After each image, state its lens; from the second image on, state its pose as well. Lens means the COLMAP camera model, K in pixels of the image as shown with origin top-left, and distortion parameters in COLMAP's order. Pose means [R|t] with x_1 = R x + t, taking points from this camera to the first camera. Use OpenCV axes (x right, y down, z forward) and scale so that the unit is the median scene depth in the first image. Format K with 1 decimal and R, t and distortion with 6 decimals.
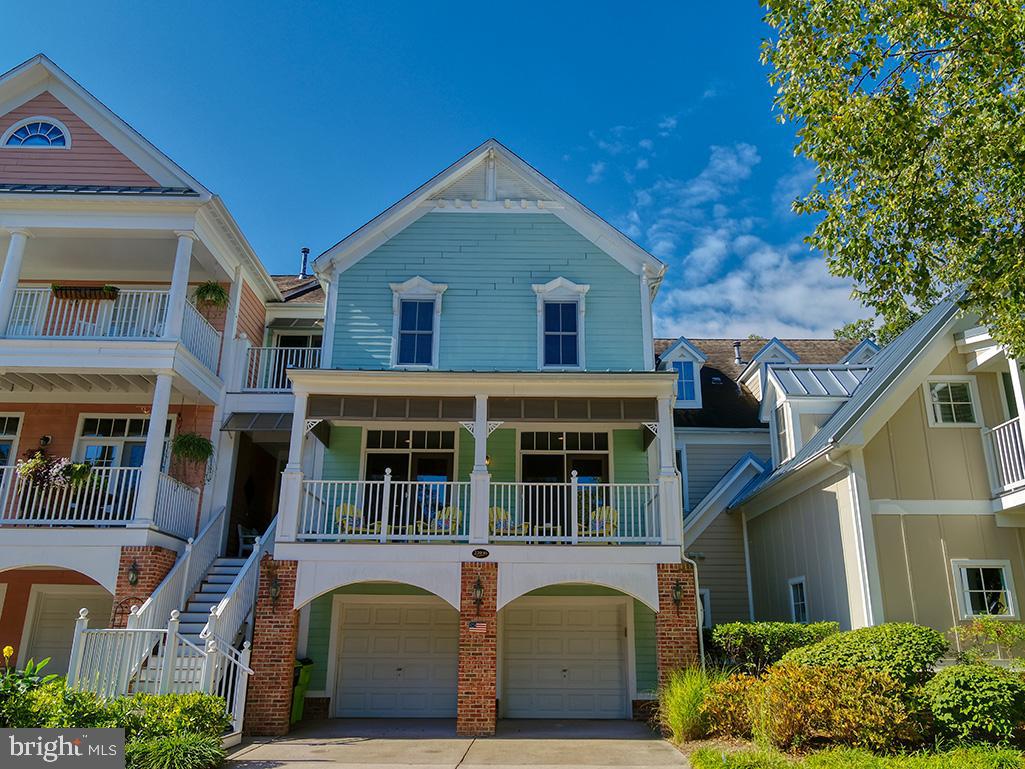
lens RADIAL K [[801.5, 0, 523.4], [0, 801.5, 386.9], [0, 0, 1]] dist [0.003799, -0.010817]
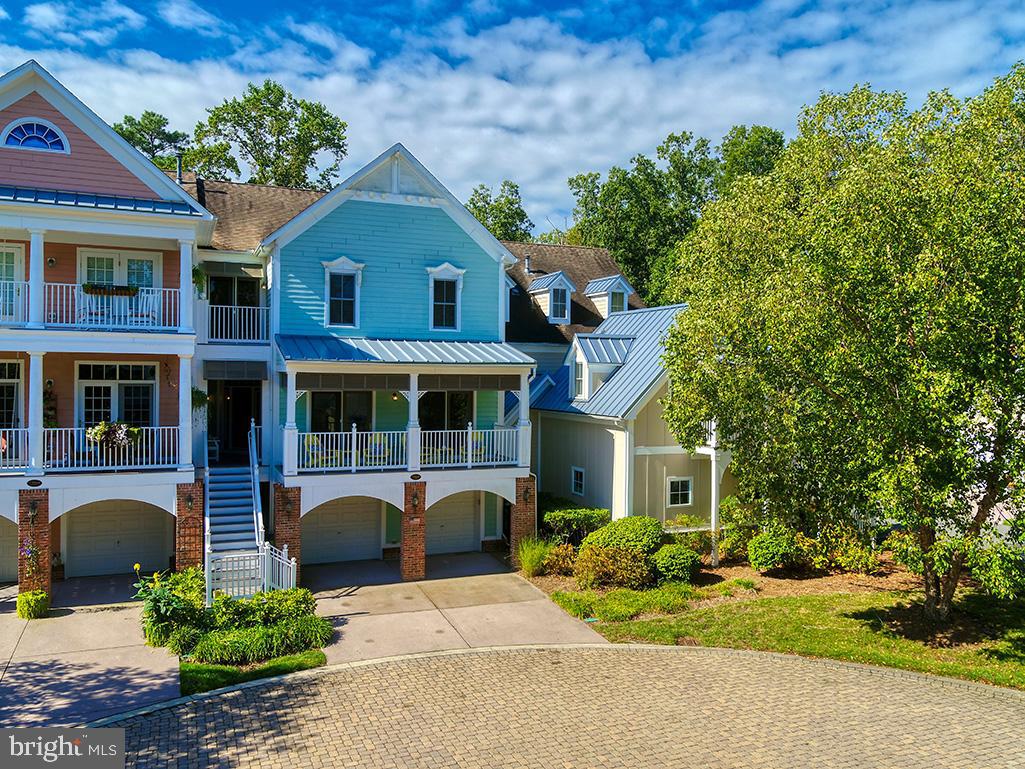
lens RADIAL K [[799.3, 0, 522.6], [0, 799.3, 386.9], [0, 0, 1]] dist [0.000023, -0.003783]
pose [[0.927105, -0.001255, 0.374799, -0.417703], [-0.121347, 0.945127, 0.303331, -0.438507], [-0.354613, -0.326701, 0.876080, -0.396504]]
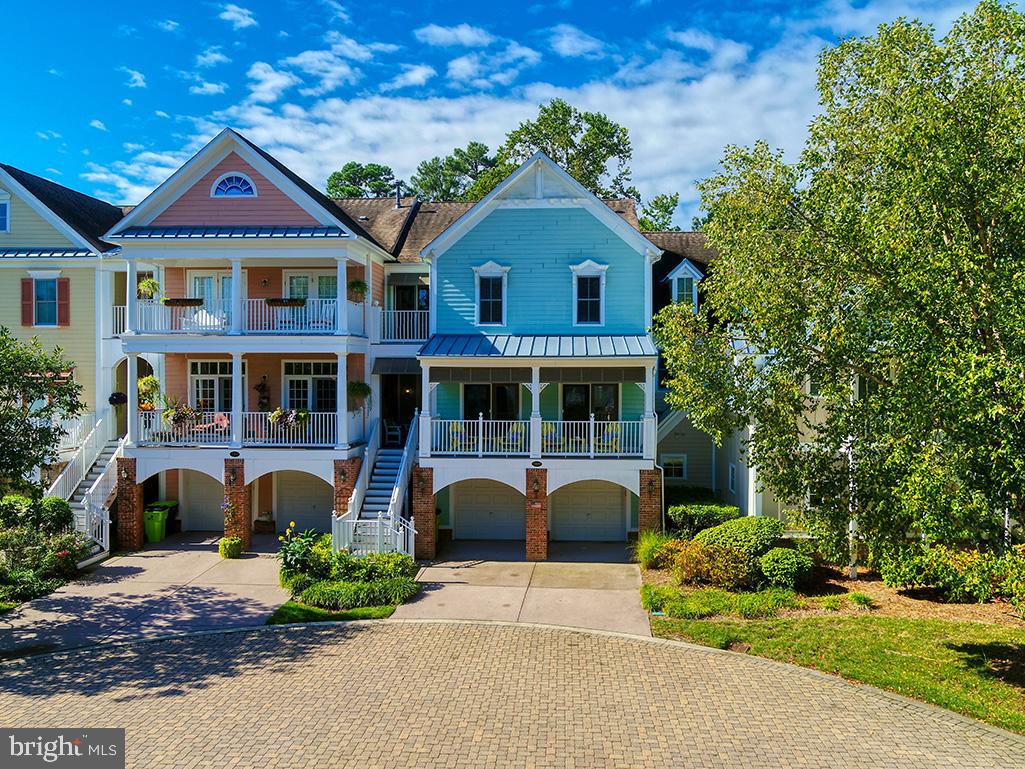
lens RADIAL K [[799.3, 0, 522.6], [0, 799.3, 386.9], [0, 0, 1]] dist [0.000023, -0.003783]
pose [[0.997255, -0.002571, -0.073994, 0.039730], [0.026671, 0.944775, 0.326633, -0.466812], [0.069068, -0.327710, 0.942250, -0.521007]]
